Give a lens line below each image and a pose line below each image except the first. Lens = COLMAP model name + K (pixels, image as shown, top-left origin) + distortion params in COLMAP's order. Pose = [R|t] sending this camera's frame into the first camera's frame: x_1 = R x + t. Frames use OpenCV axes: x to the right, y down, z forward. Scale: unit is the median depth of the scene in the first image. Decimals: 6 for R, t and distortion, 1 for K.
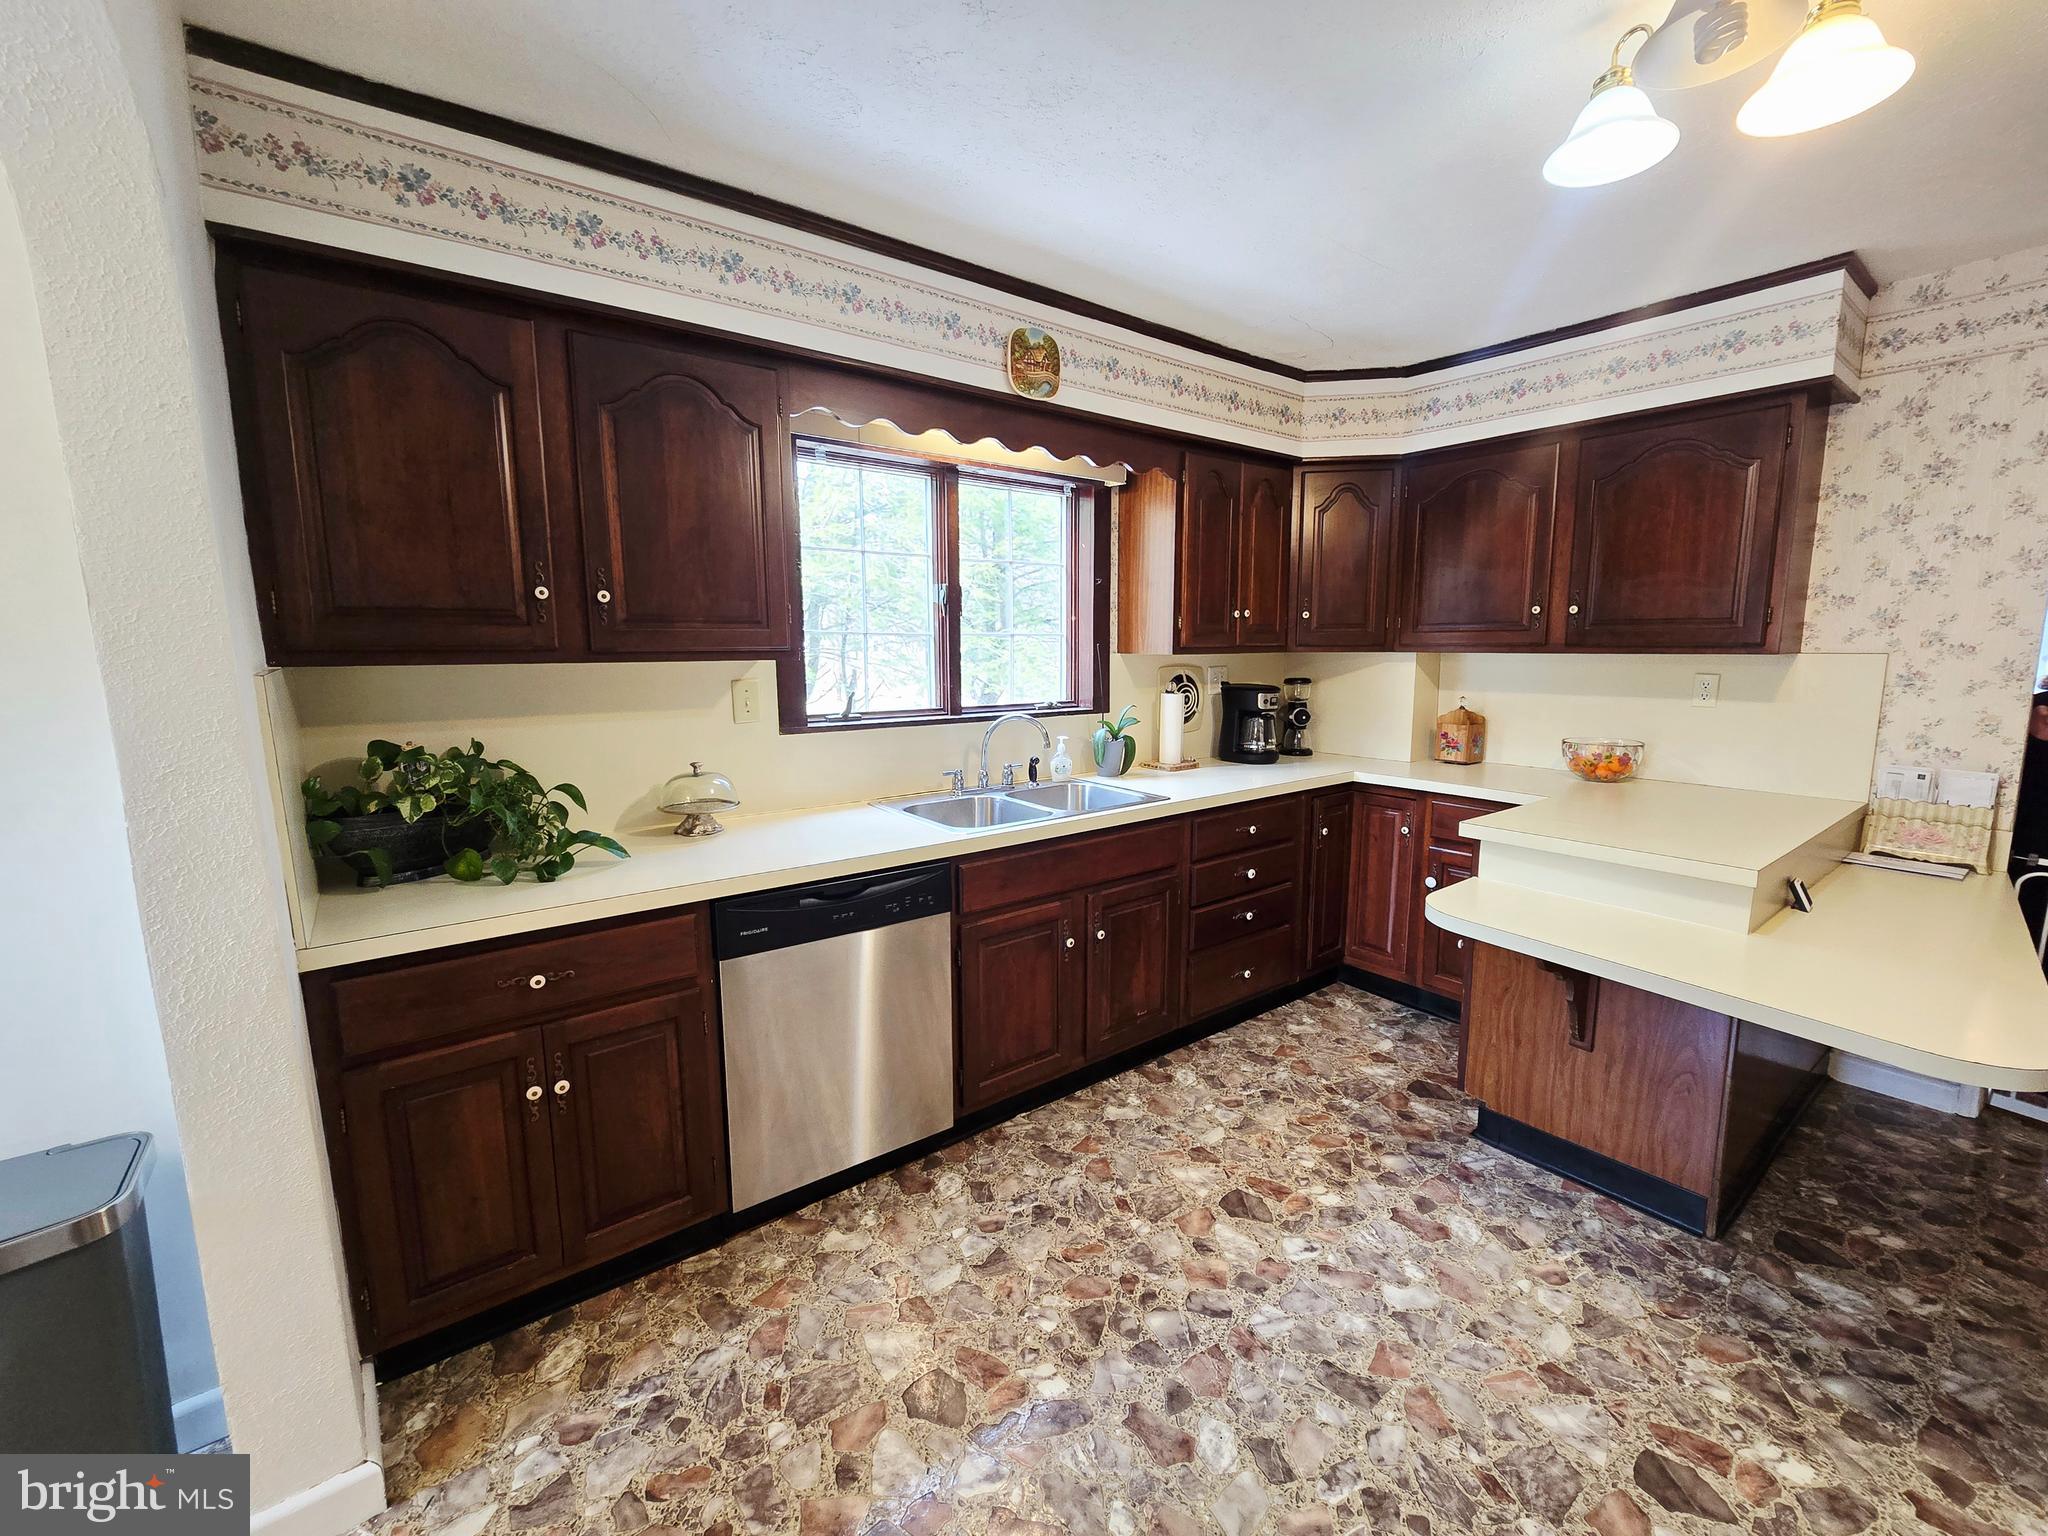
lens RADIAL K [[842.6, 0, 1026.2], [0, 842.6, 769.8], [0, 0, 1]] dist [-0.009295, 0.001835]
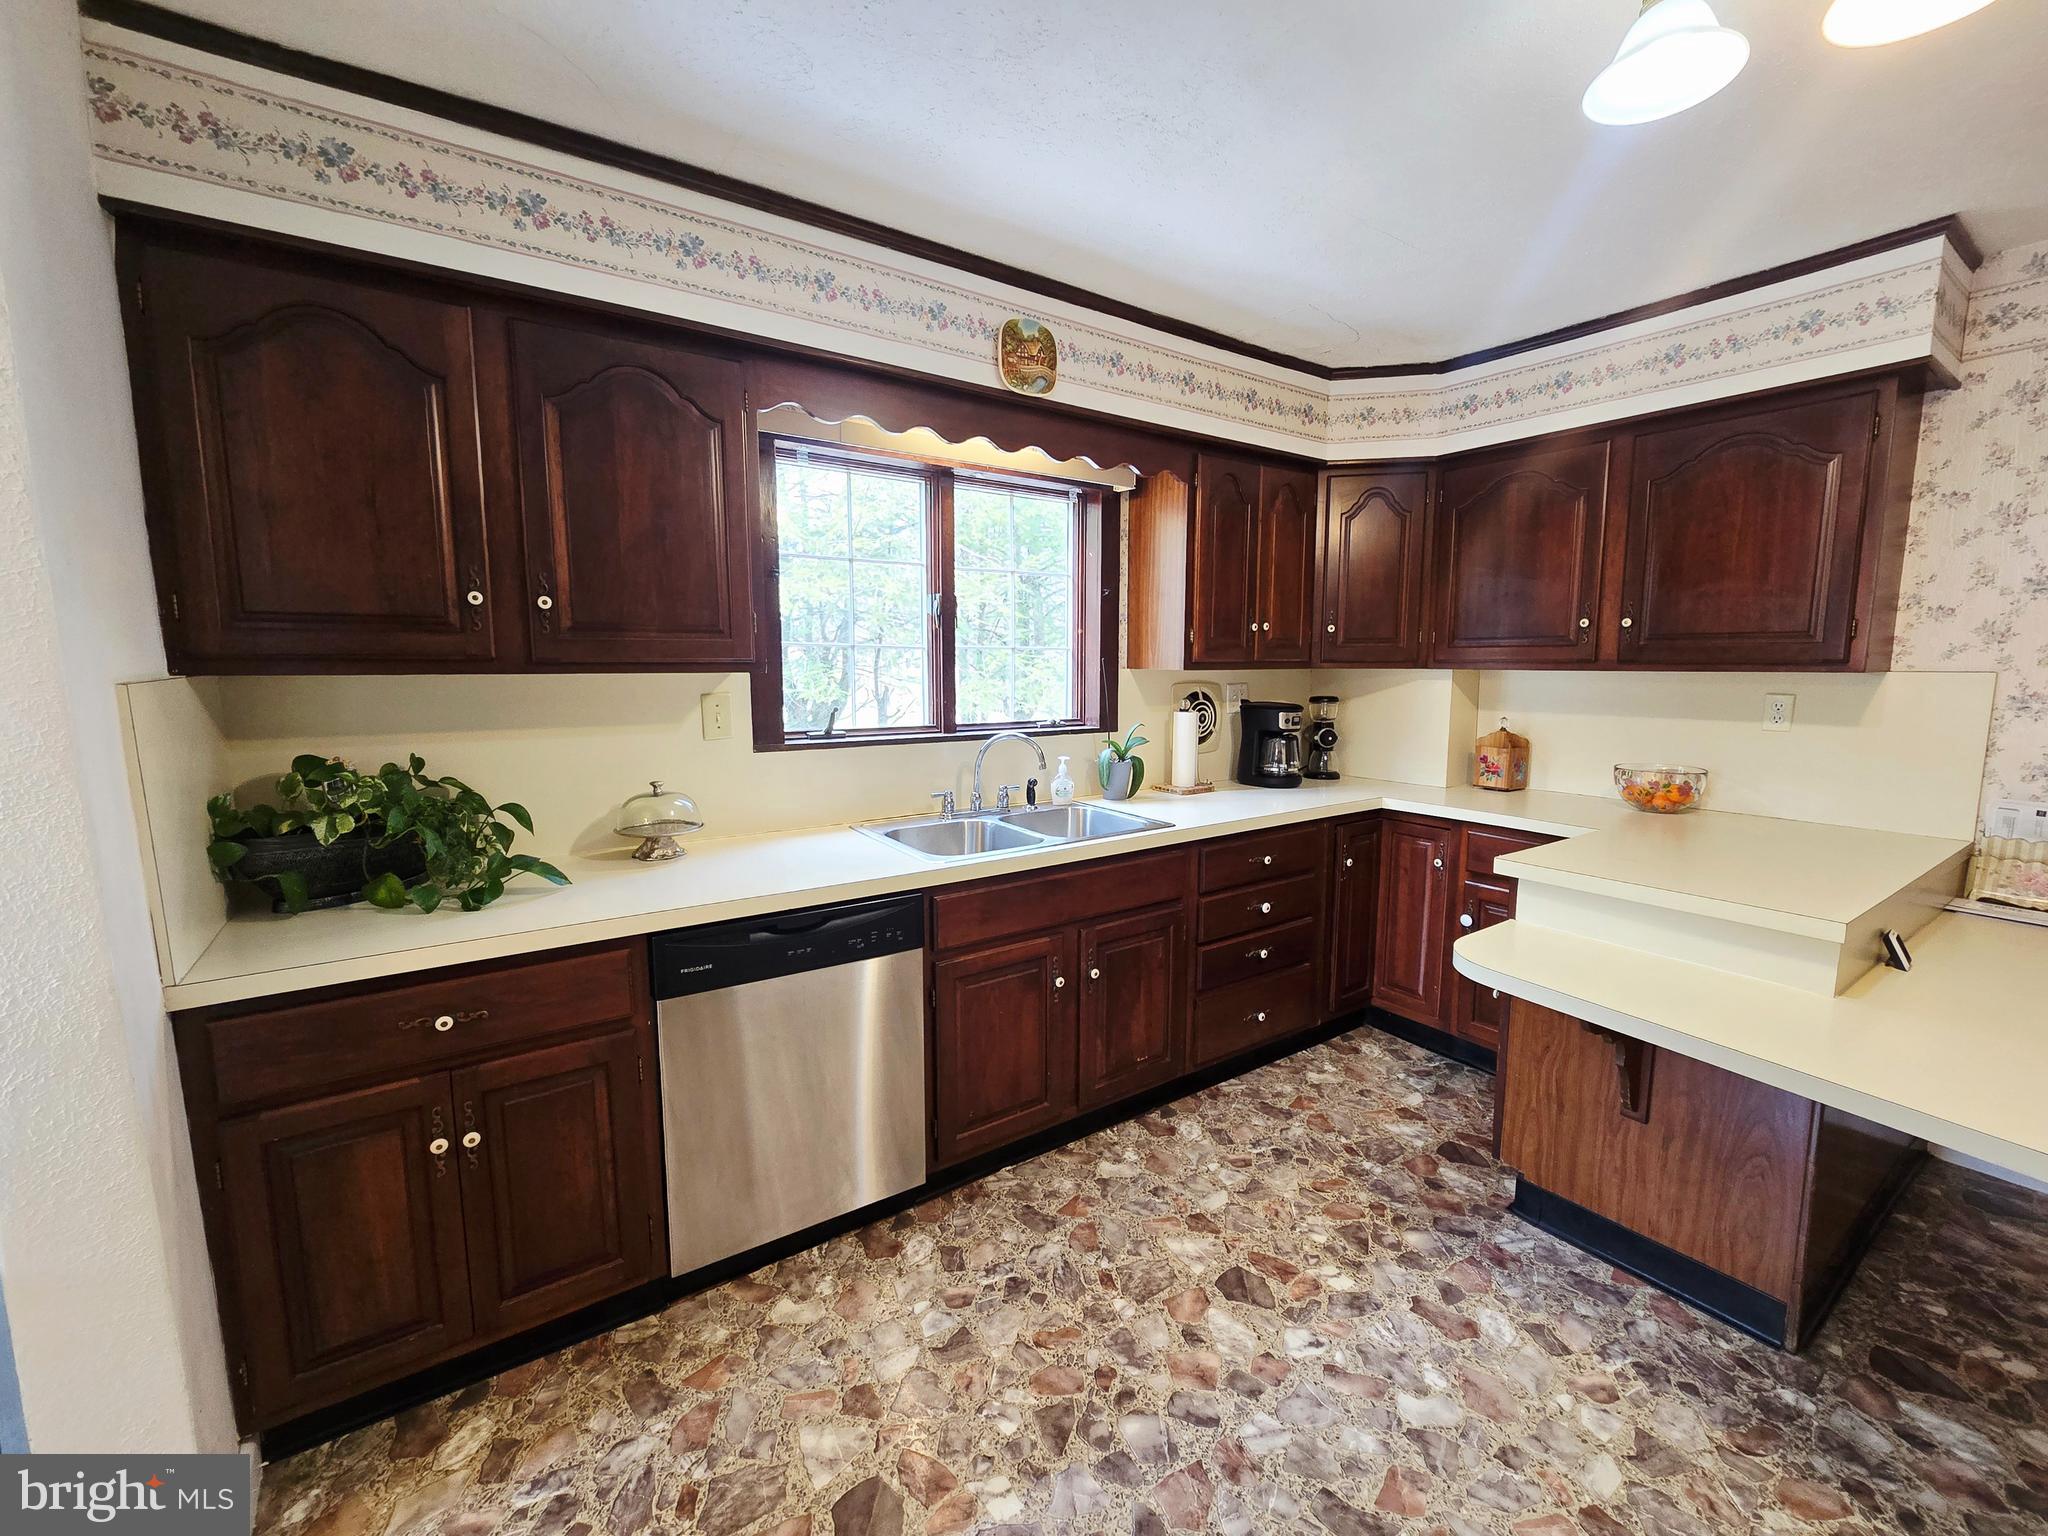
lens RADIAL K [[842.6, 0, 1025.2], [0, 842.6, 772.2], [0, 0, 1]] dist [-0.009295, 0.001835]
pose [[0.998770, 0.010695, -0.048411, 0.060924], [-0.011560, 0.999778, -0.017607, -0.007306], [0.048212, 0.018145, 0.998672, 0.084363]]
